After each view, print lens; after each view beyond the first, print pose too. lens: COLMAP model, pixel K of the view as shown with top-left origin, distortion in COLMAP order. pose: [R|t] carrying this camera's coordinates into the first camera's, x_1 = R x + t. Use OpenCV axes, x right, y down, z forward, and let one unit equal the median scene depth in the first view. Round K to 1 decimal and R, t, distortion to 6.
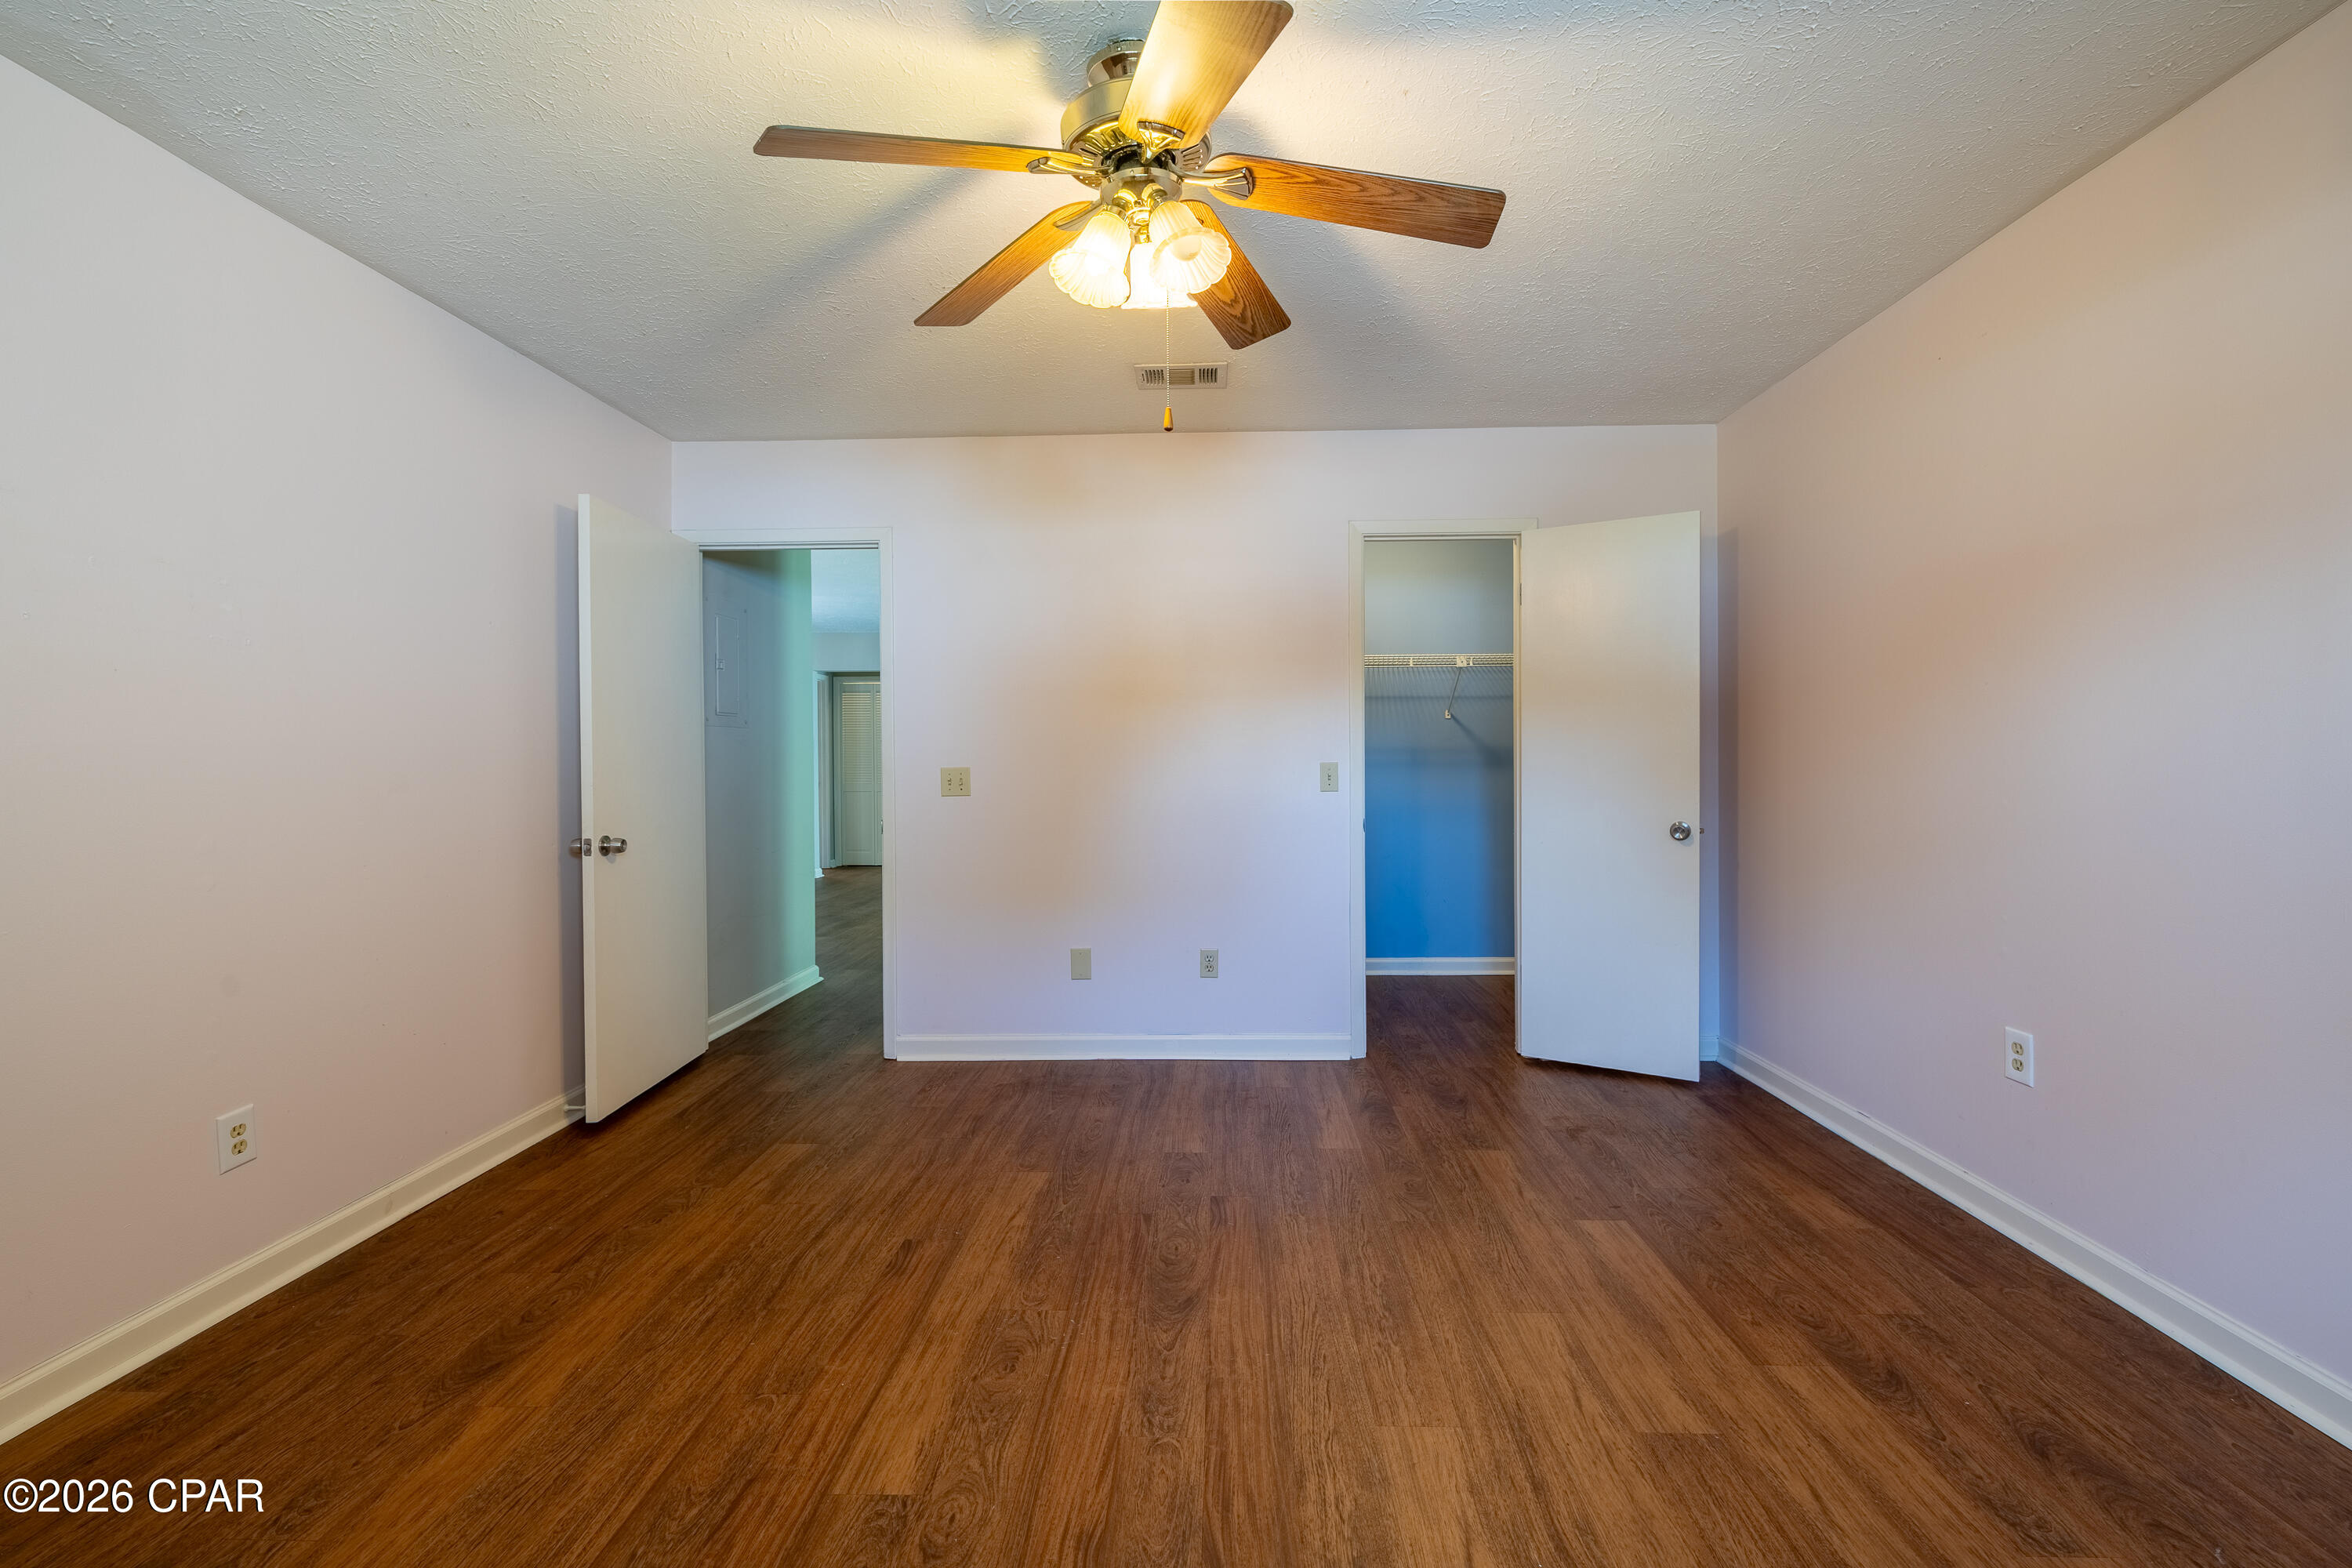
lens RADIAL K [[982.0, 0, 1182.1], [0, 982.0, 764.1], [0, 0, 1]] dist [-0.000570, 0.000491]
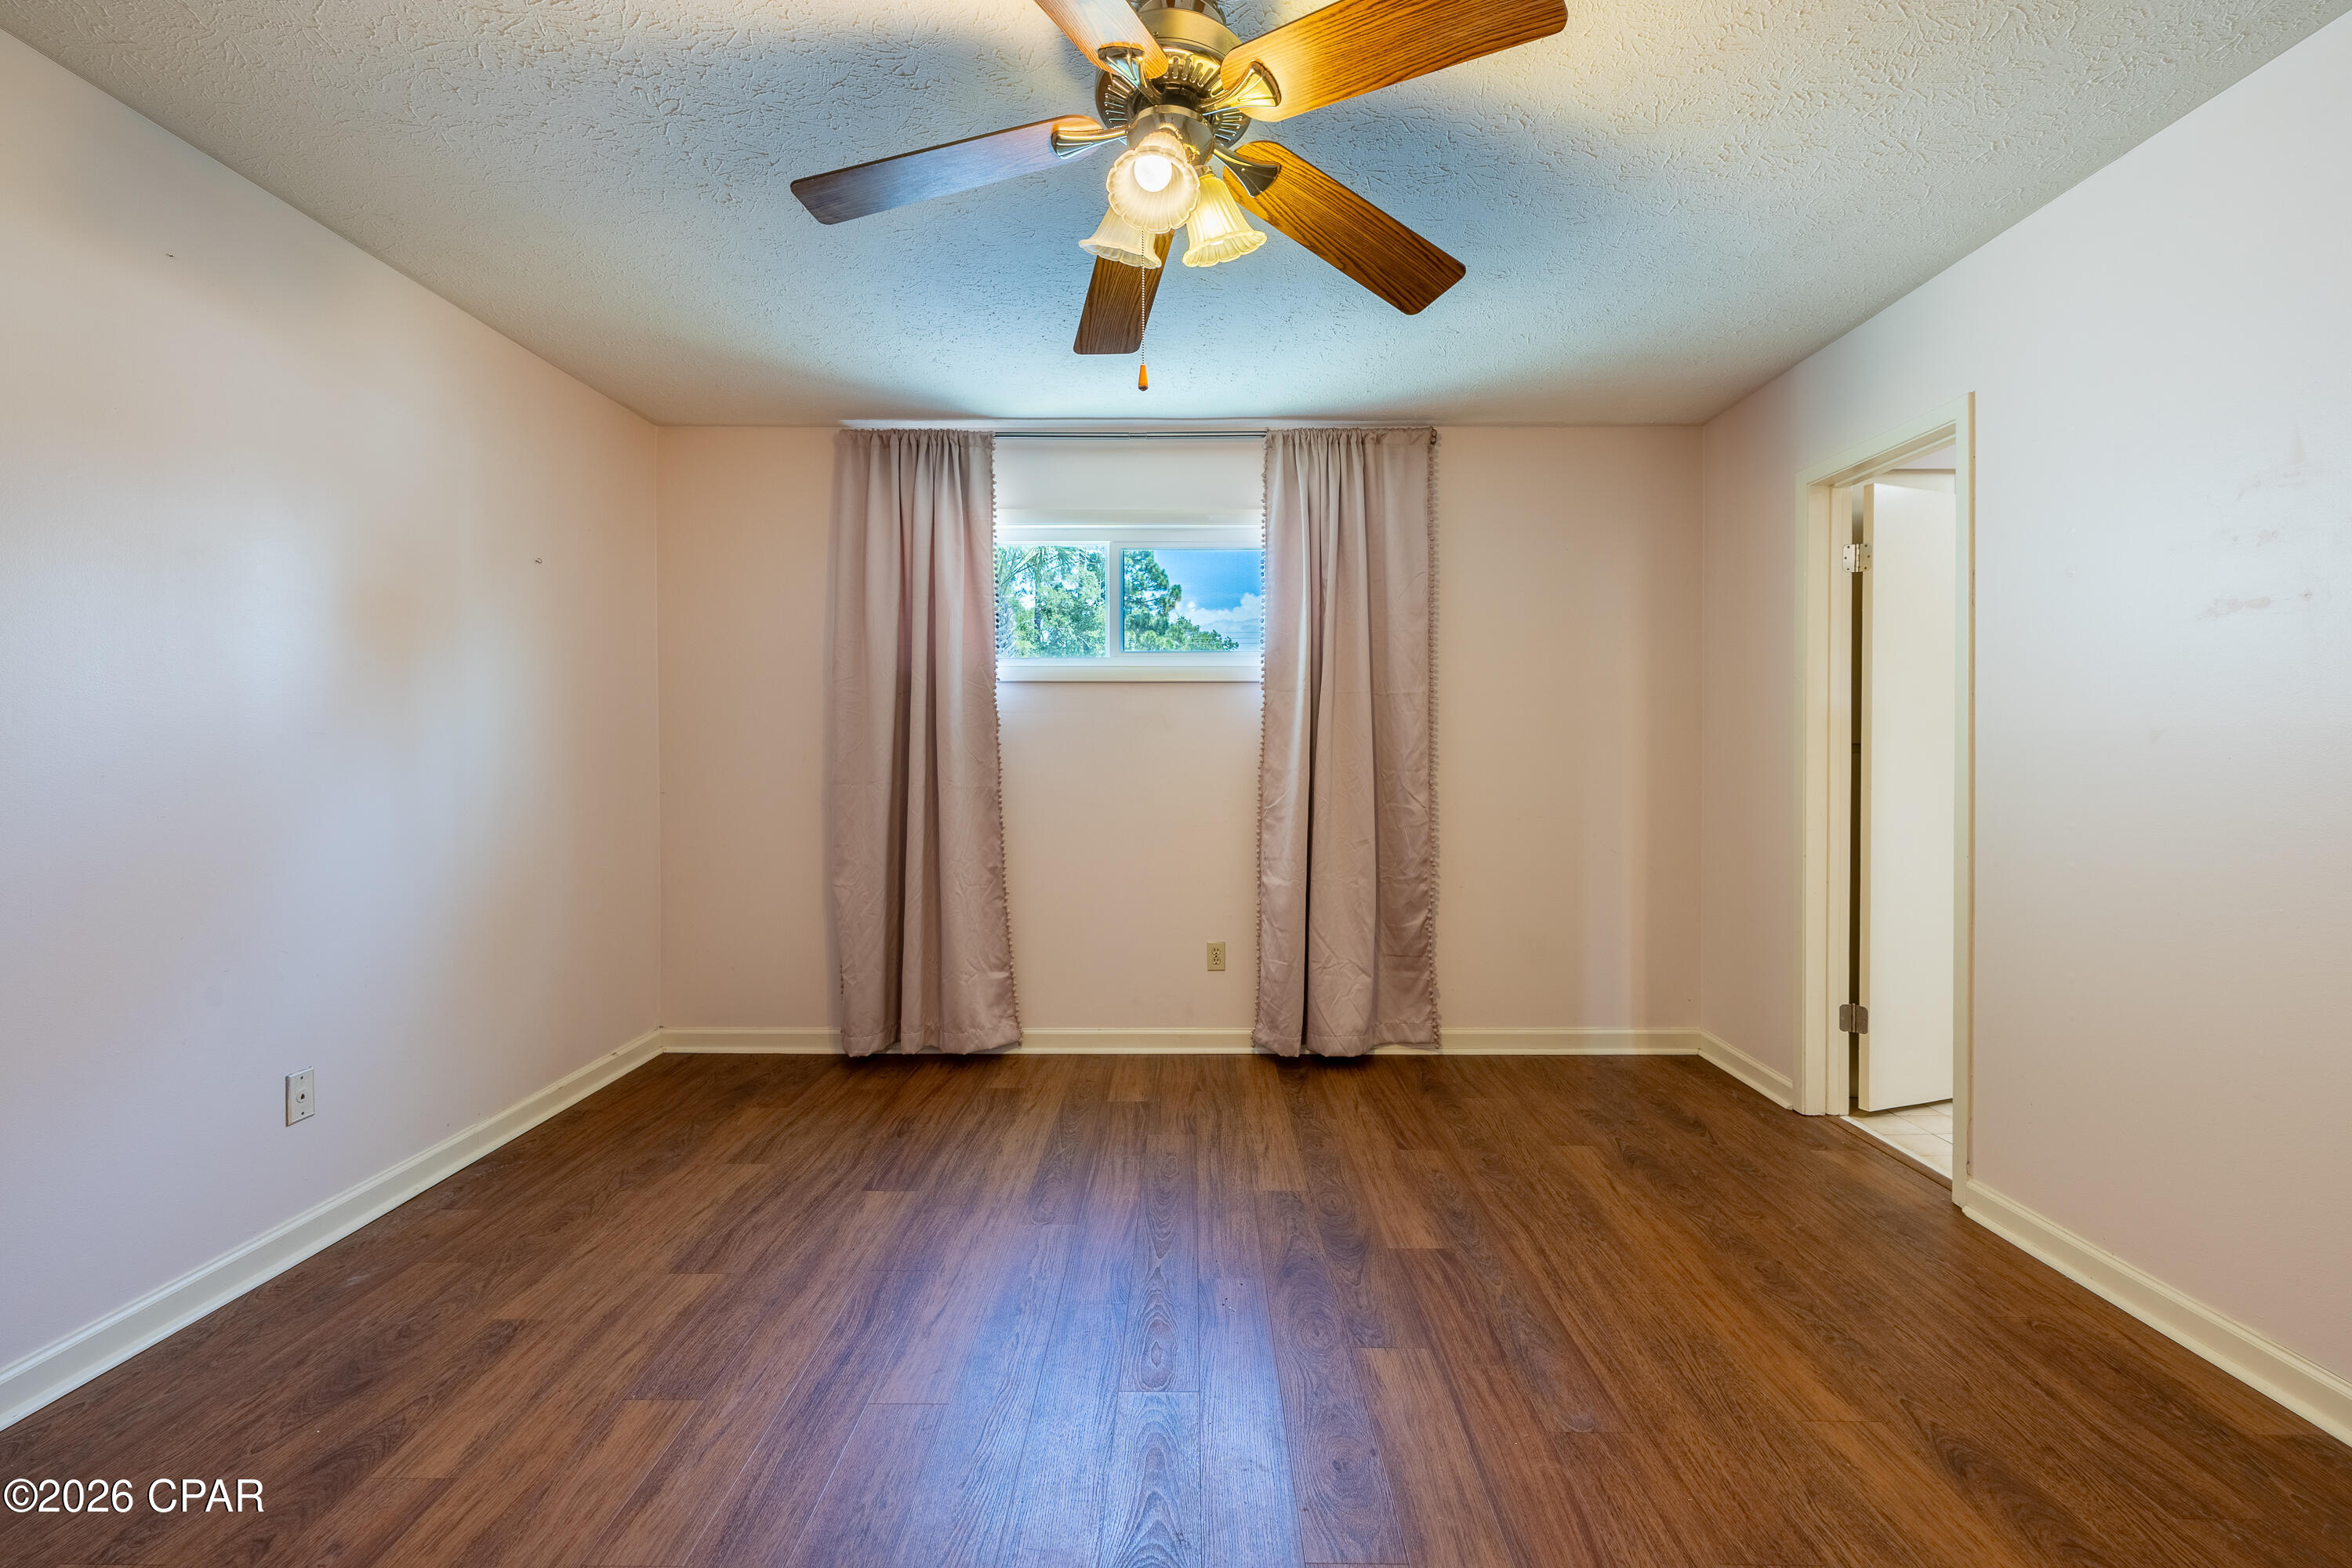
lens RADIAL K [[982.0, 0, 1182.1], [0, 982.0, 764.1], [0, 0, 1]] dist [-0.000570, 0.000491]
pose [[-0.999426, 0.008730, -0.032748, -0.013423], [0.008105, 0.999783, 0.019165, -0.009147], [0.032908, 0.018889, -0.999280, 1.624578]]
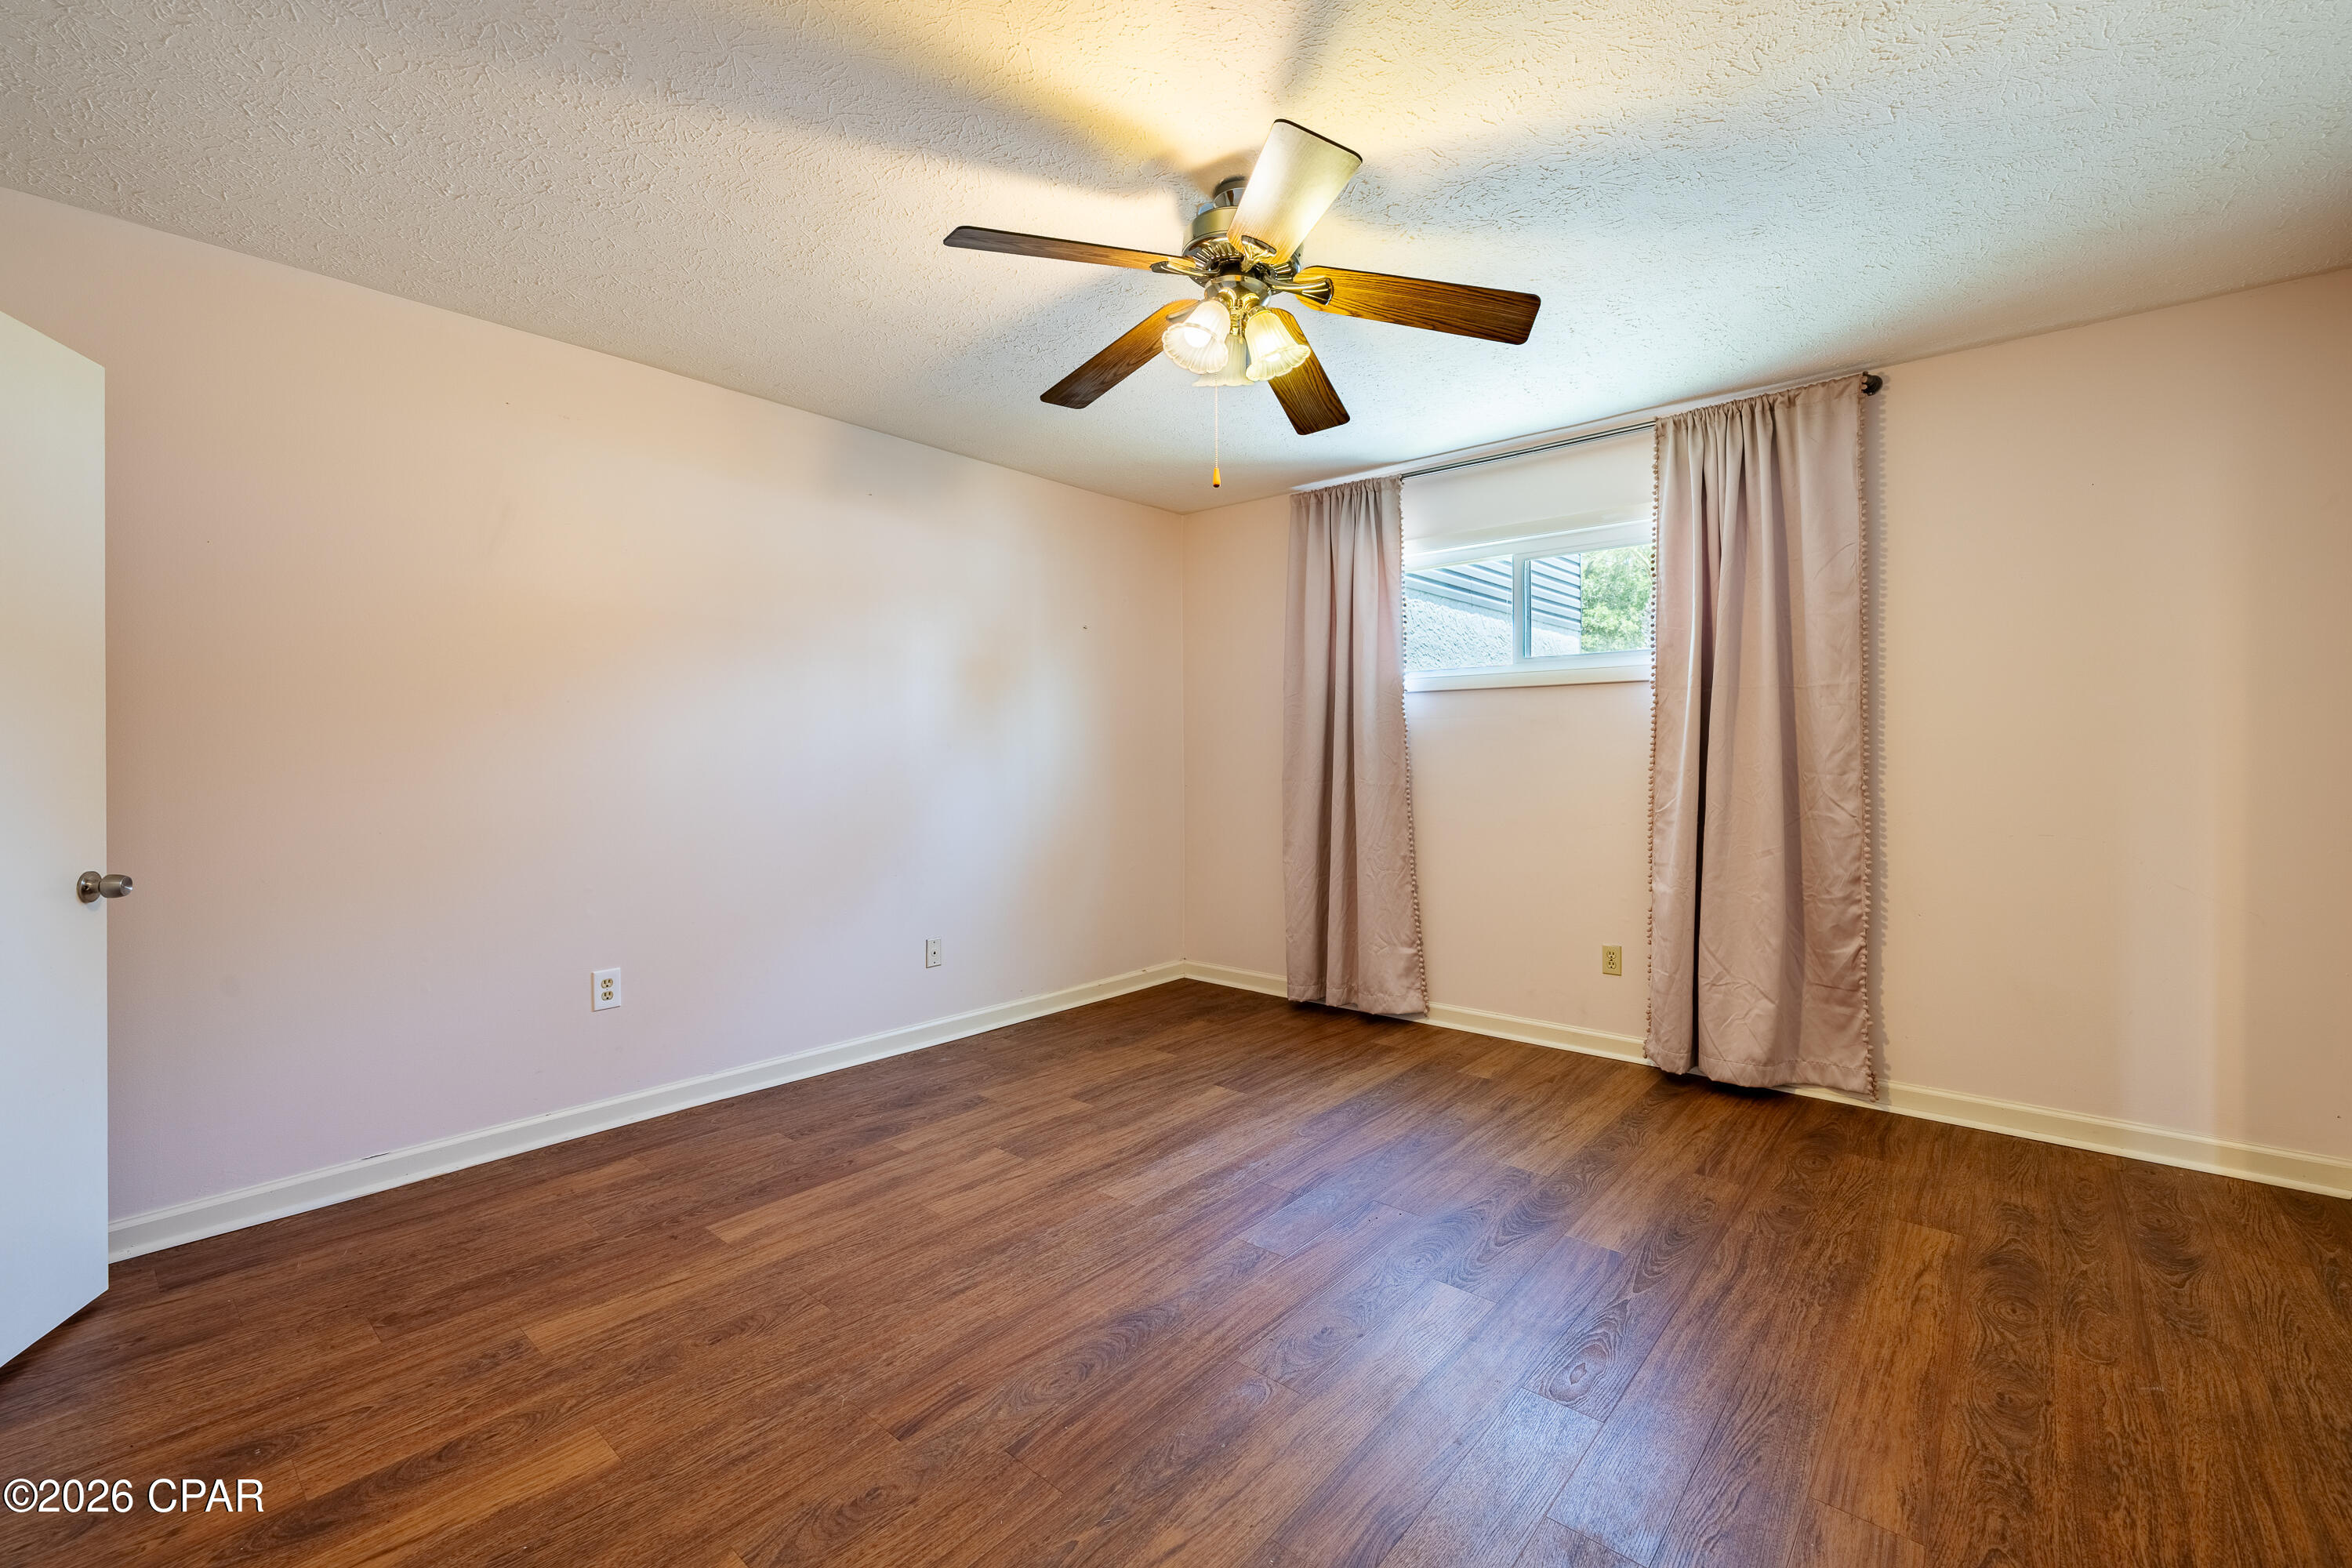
lens RADIAL K [[976.5, 0, 1199.0], [0, 976.5, 763.3], [0, 0, 1]] dist [-0.001205, 0.000404]
pose [[-0.788682, 0.006195, 0.614771, -0.633412], [0.014865, 0.999849, 0.008995, -0.005291], [-0.614622, 0.016233, -0.788655, 1.683729]]
